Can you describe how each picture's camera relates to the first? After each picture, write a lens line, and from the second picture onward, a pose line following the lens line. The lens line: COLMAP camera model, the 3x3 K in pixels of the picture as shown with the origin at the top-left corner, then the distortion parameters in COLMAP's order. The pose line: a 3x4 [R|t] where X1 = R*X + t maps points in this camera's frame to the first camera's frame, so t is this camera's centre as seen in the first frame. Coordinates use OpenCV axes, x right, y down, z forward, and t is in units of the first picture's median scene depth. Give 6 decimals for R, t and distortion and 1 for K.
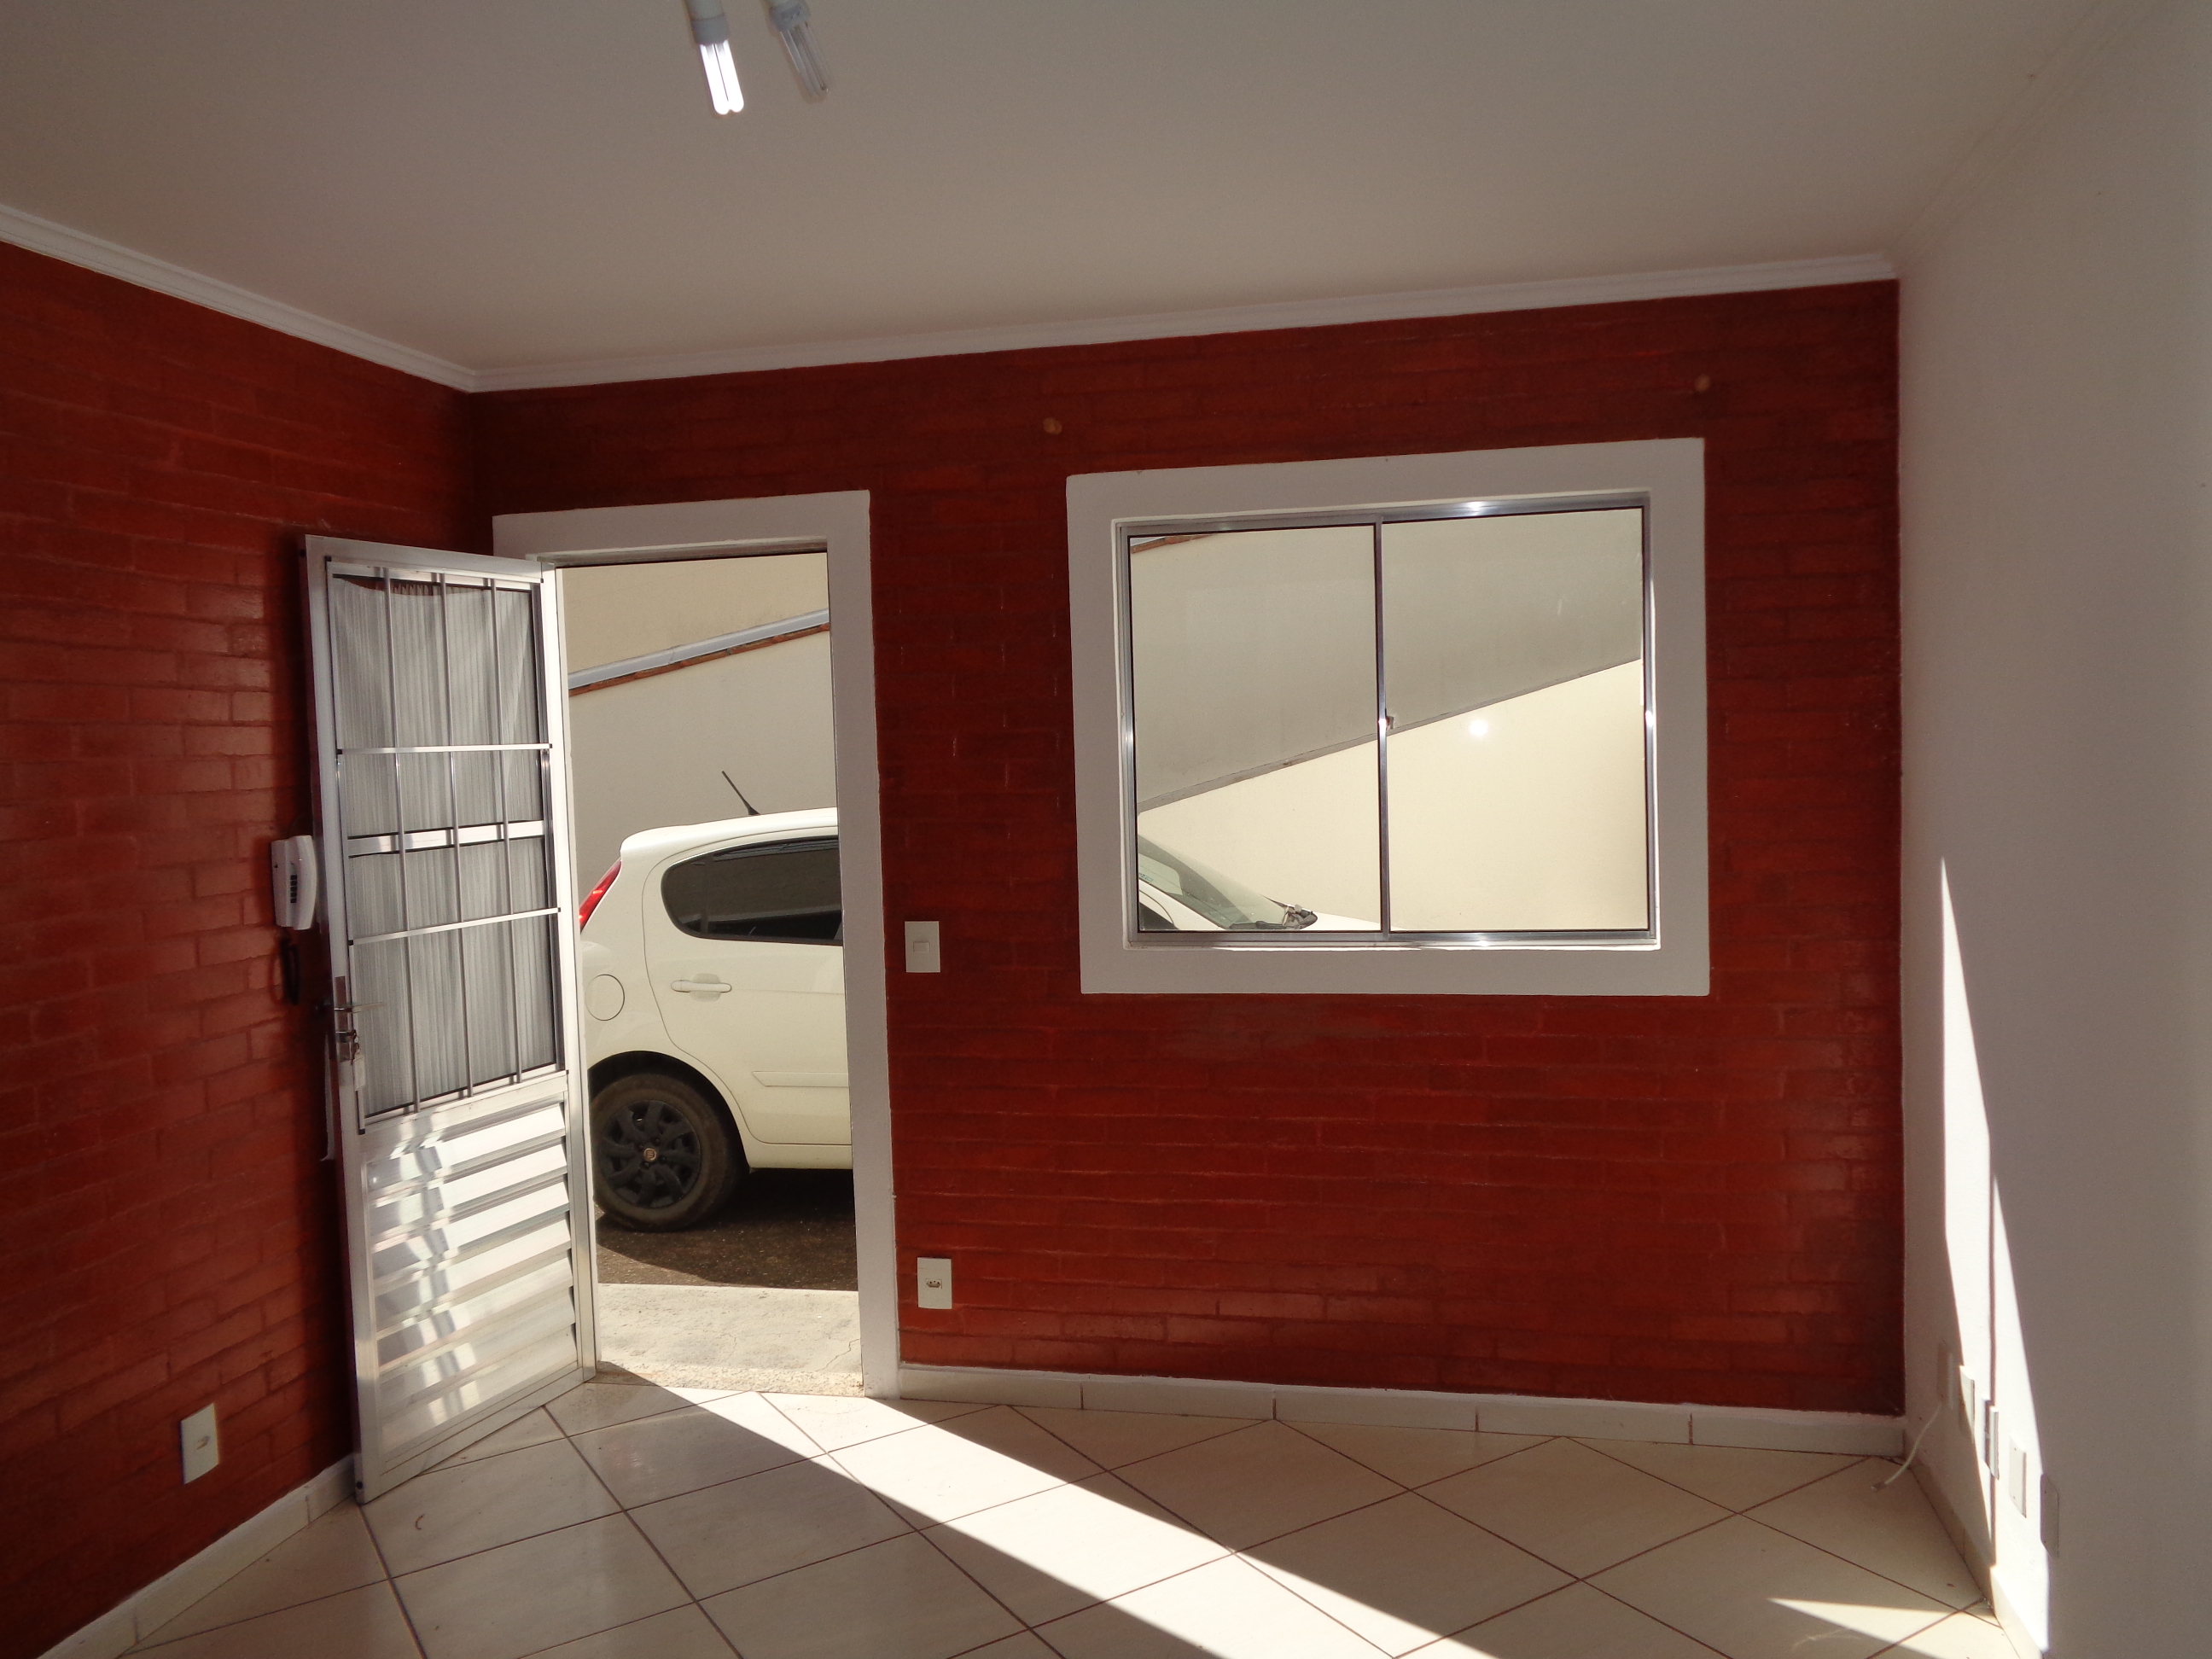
lens RADIAL K [[1641.3, 0, 1106.0], [0, 1641.3, 829.5], [0, 0, 1]] dist [0.019657, -0.003955]
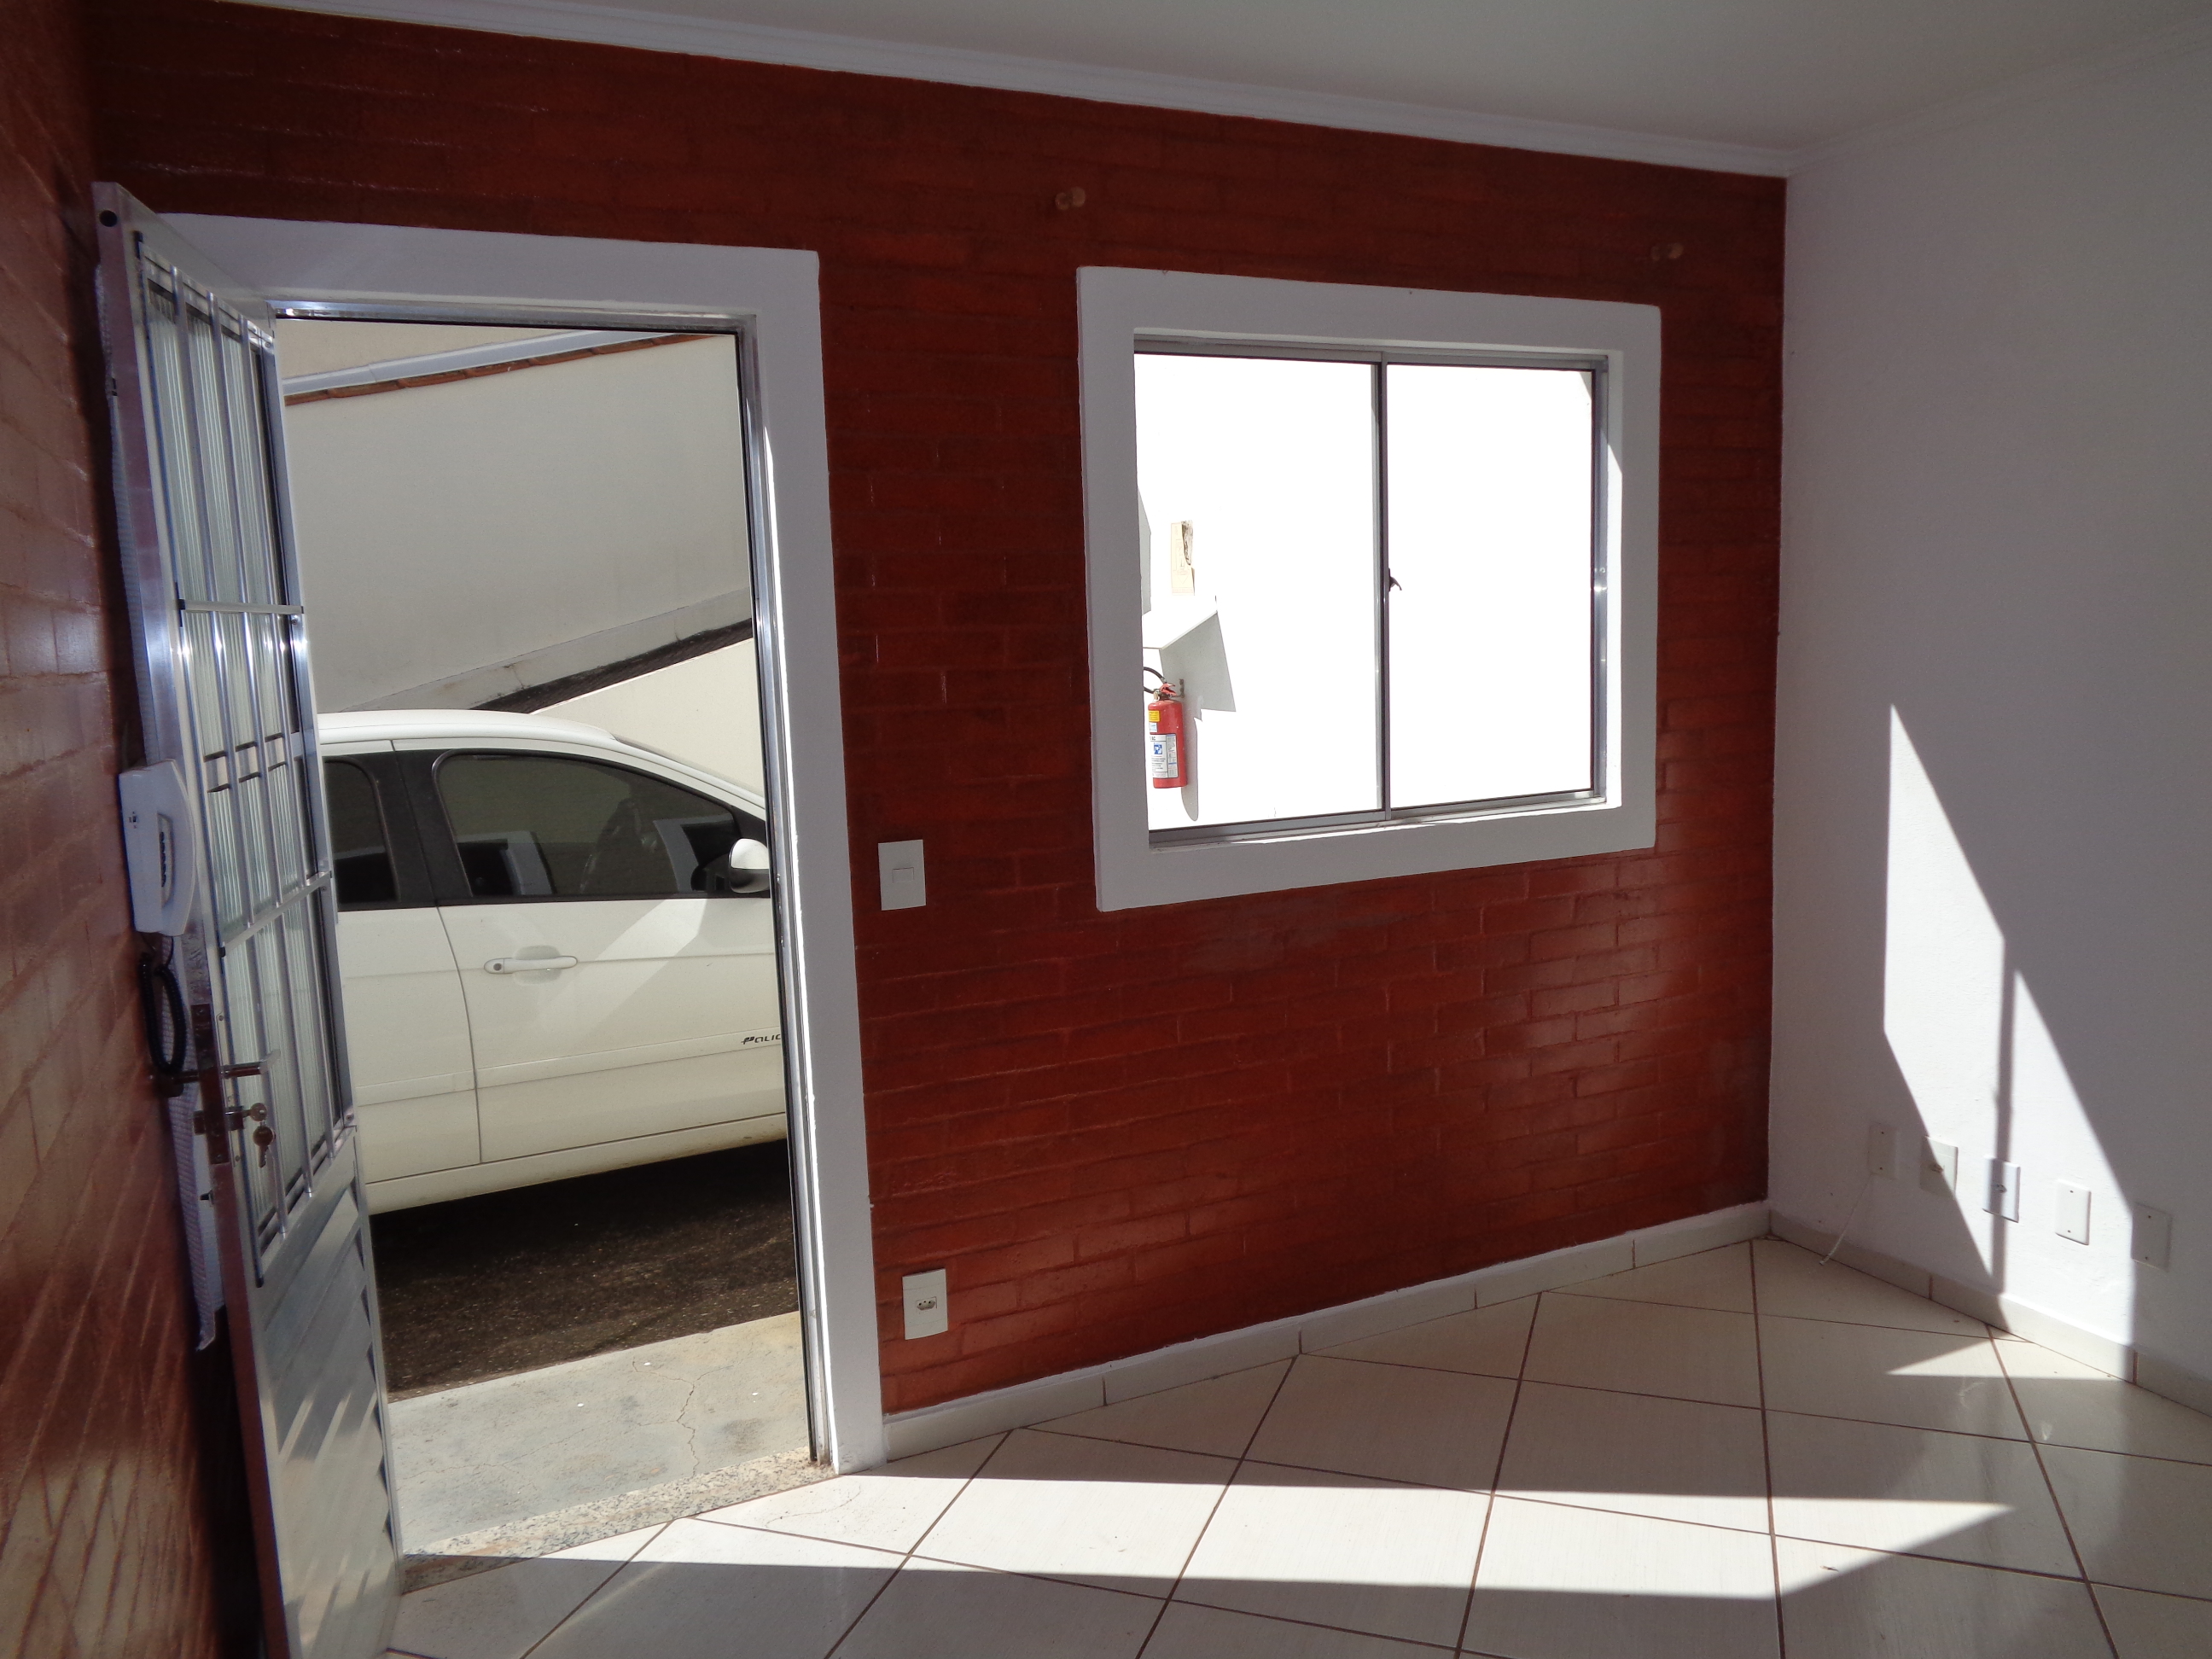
lens RADIAL K [[1676.5, 0, 1106.0], [0, 1676.5, 829.5], [0, 0, 1]] dist [0.024102, 0.011160]
pose [[0.786725, -0.074802, 0.612755, -0.523676], [0.041539, 0.996796, 0.068350, 0.001401], [-0.615904, -0.028319, 0.787312, 0.337453]]
